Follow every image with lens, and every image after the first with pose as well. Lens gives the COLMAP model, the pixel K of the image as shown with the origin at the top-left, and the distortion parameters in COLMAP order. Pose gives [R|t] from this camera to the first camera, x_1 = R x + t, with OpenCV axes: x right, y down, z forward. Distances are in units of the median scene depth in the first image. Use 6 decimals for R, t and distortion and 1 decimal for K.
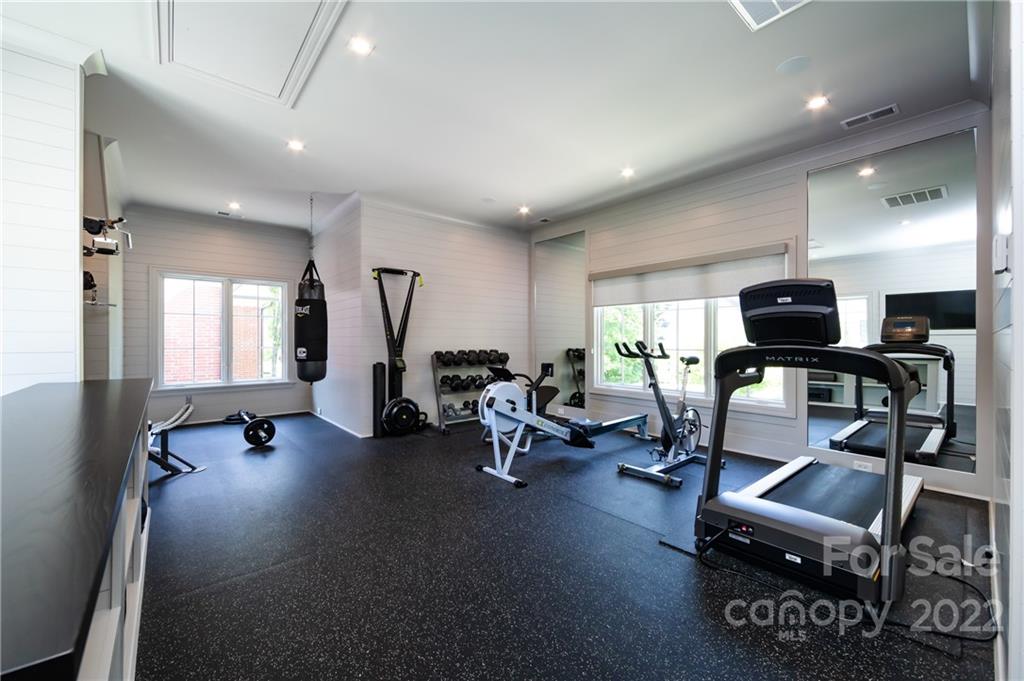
lens RADIAL K [[403.4, 0, 512.9], [0, 403.4, 342.7], [0, 0, 1]] dist [-0.002535, -0.000317]
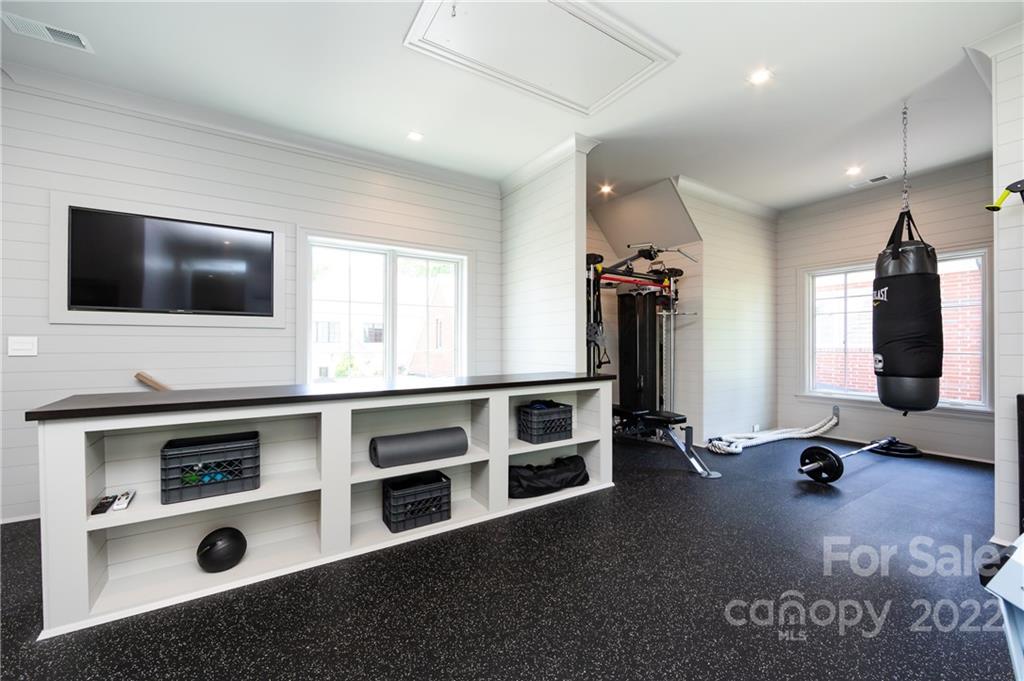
lens RADIAL K [[403.4, 0, 512.9], [0, 403.4, 342.7], [0, 0, 1]] dist [-0.002535, -0.000317]
pose [[-0.135644, -0.002781, -0.990754, 0.181754], [-0.003613, 0.999991, -0.002313, -0.001724], [0.990751, 0.003266, -0.135652, 0.486282]]
